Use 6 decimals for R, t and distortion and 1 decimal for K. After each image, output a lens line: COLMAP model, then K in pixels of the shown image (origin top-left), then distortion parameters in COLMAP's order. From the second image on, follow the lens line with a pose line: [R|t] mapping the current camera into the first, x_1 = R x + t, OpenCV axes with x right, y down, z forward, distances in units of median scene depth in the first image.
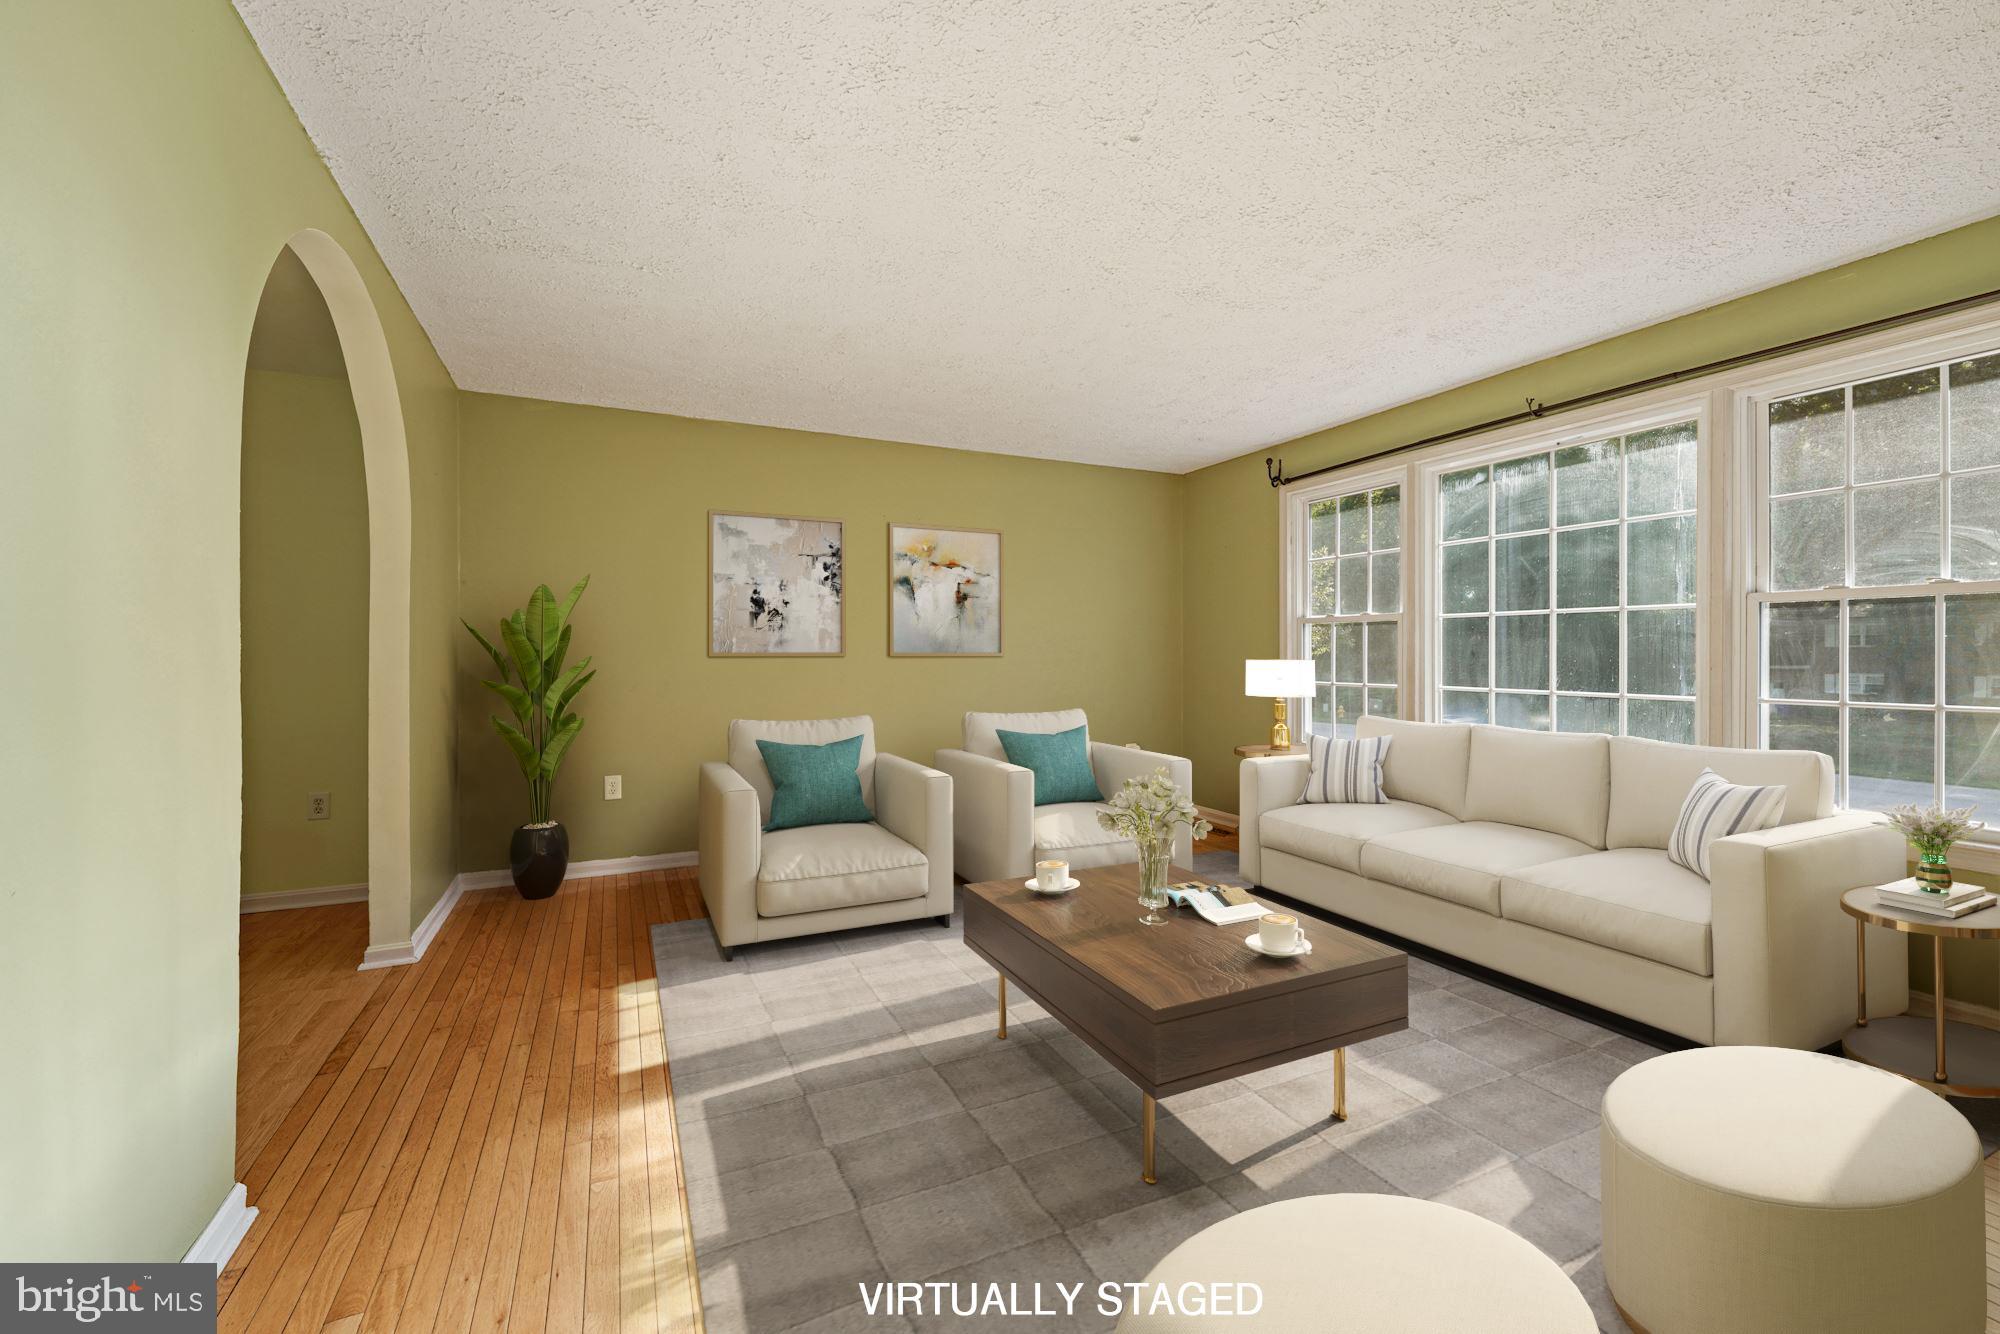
lens RADIAL K [[802.9, 0, 1000.4], [0, 802.9, 653.5], [0, 0, 1]] dist [-0.000938, -0.000008]
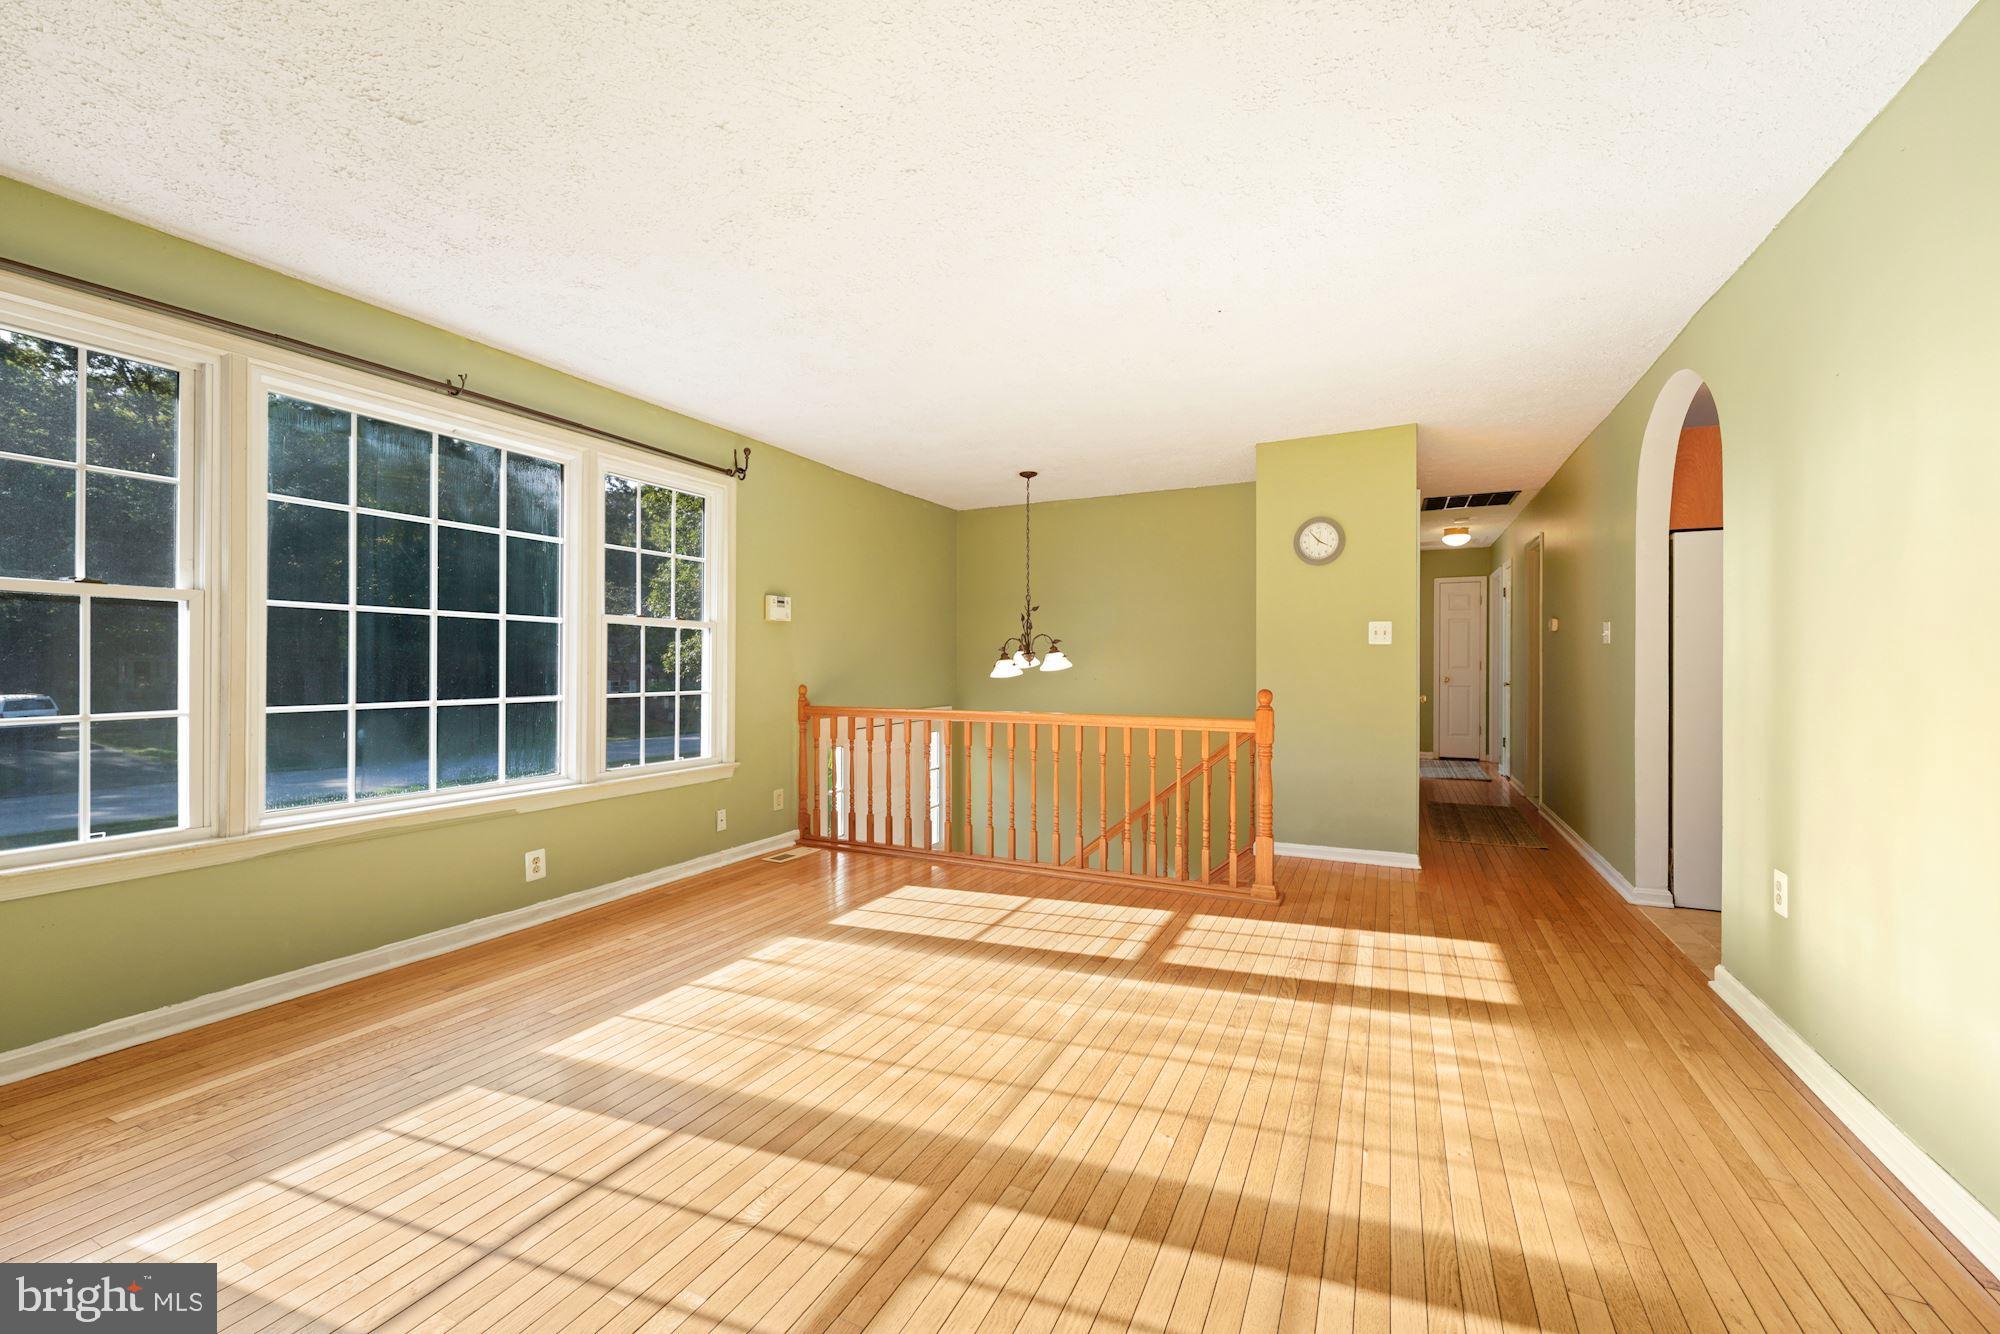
lens RADIAL K [[786.5, 0, 1000.0], [0, 786.5, 667.0], [0, 0, 1]] dist [-0.000934, 0.000222]
pose [[-0.616491, -0.006691, 0.787334, -0.386314], [-0.008046, 0.999965, 0.002199, 0.000439], [-0.787321, -0.004979, -0.616523, 1.036083]]
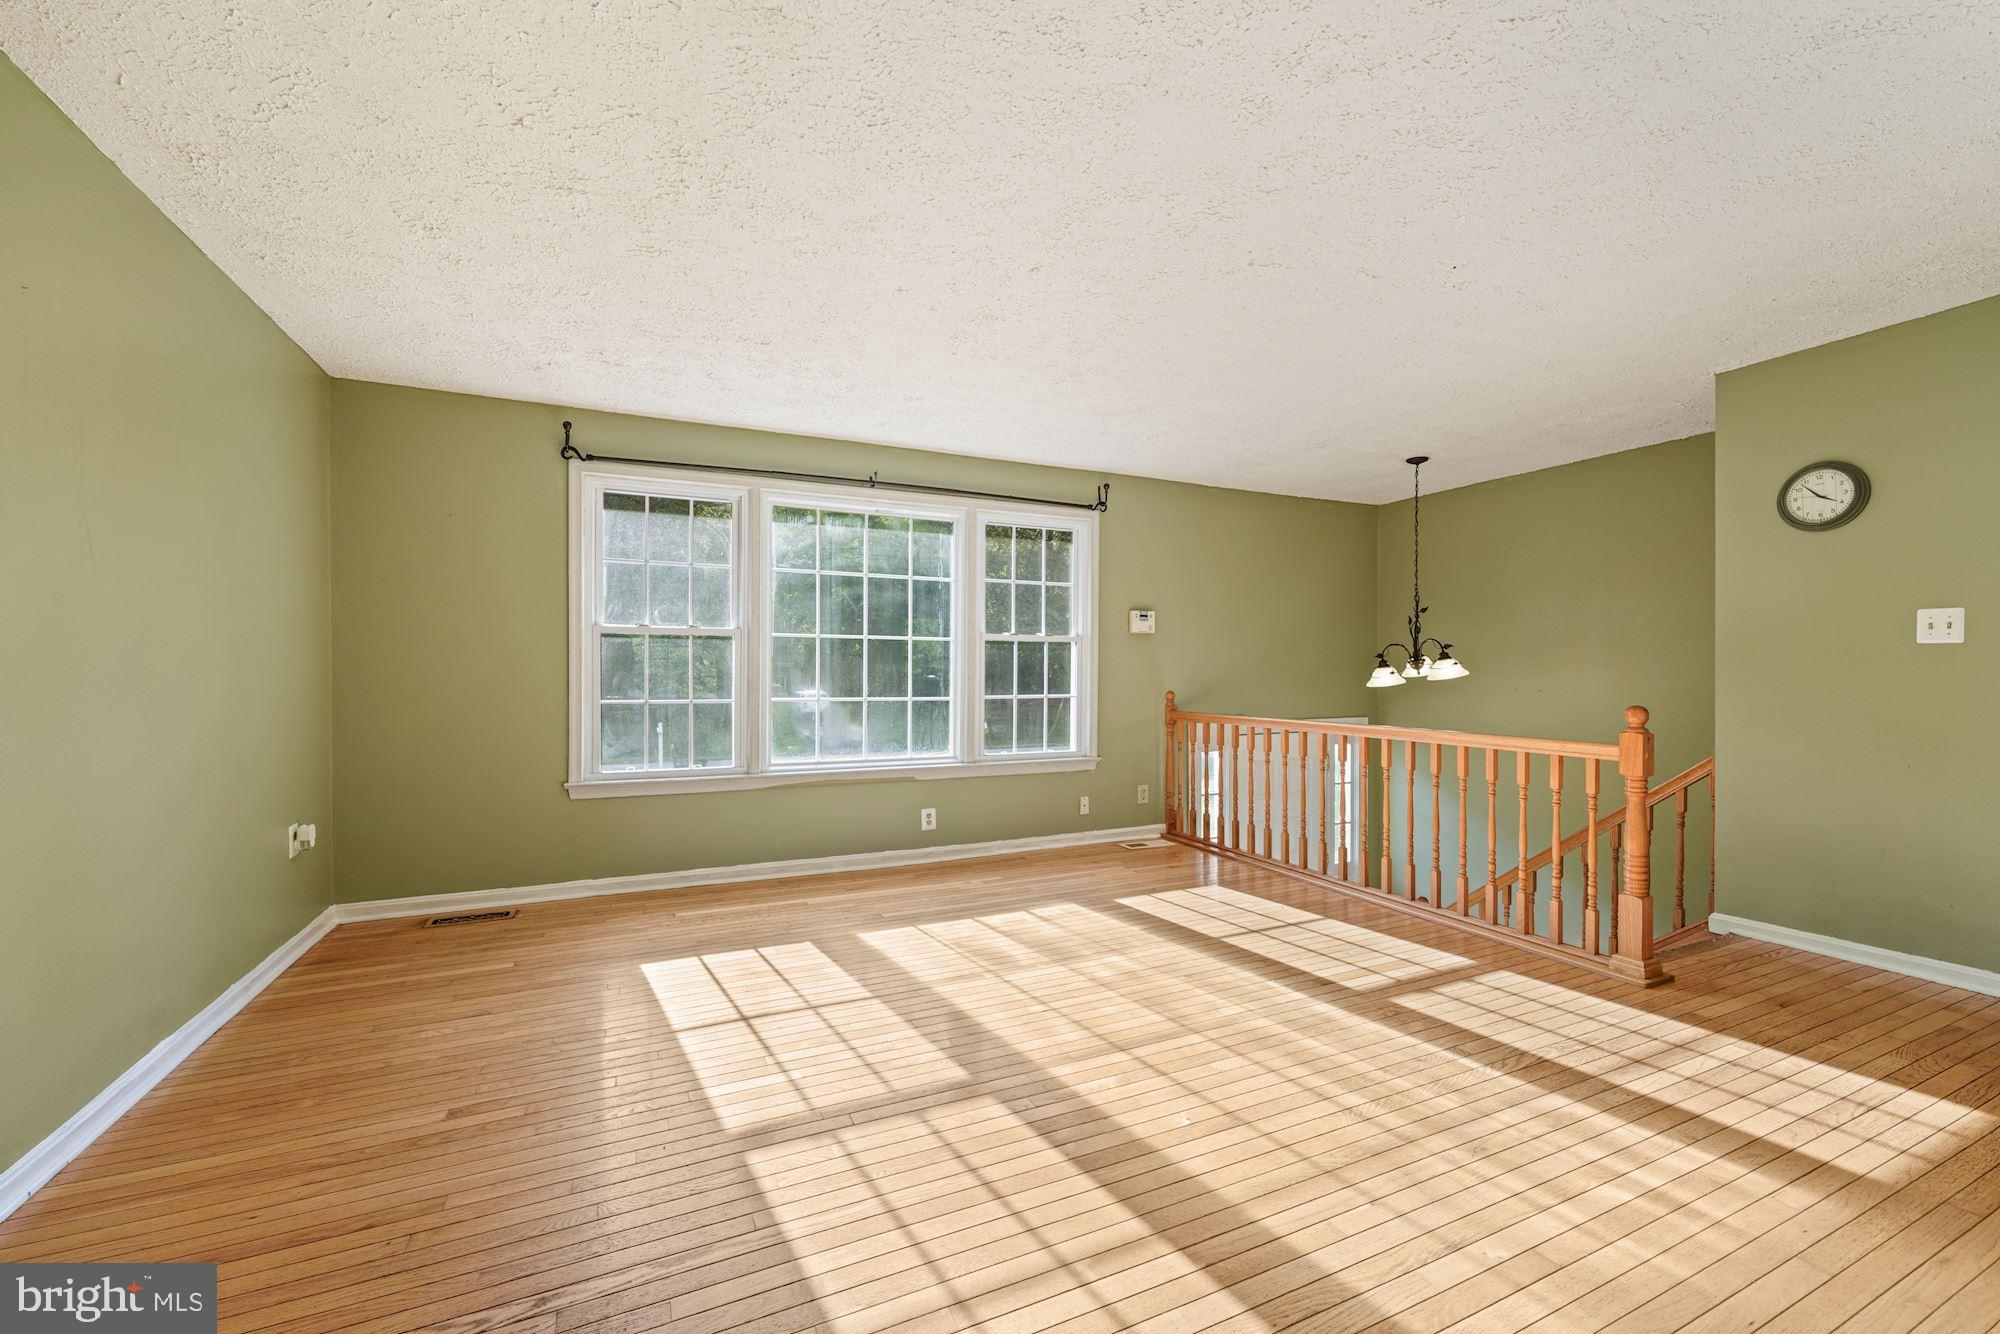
lens RADIAL K [[798.1, 0, 1008.7], [0, 798.1, 670.3], [0, 0, 1]] dist [-0.000217, 0.000261]
pose [[0.006755, -0.003515, 0.999971, -0.608204], [-0.008000, 0.999962, 0.003569, -0.004960], [-0.999945, -0.008024, 0.006727, 0.751640]]
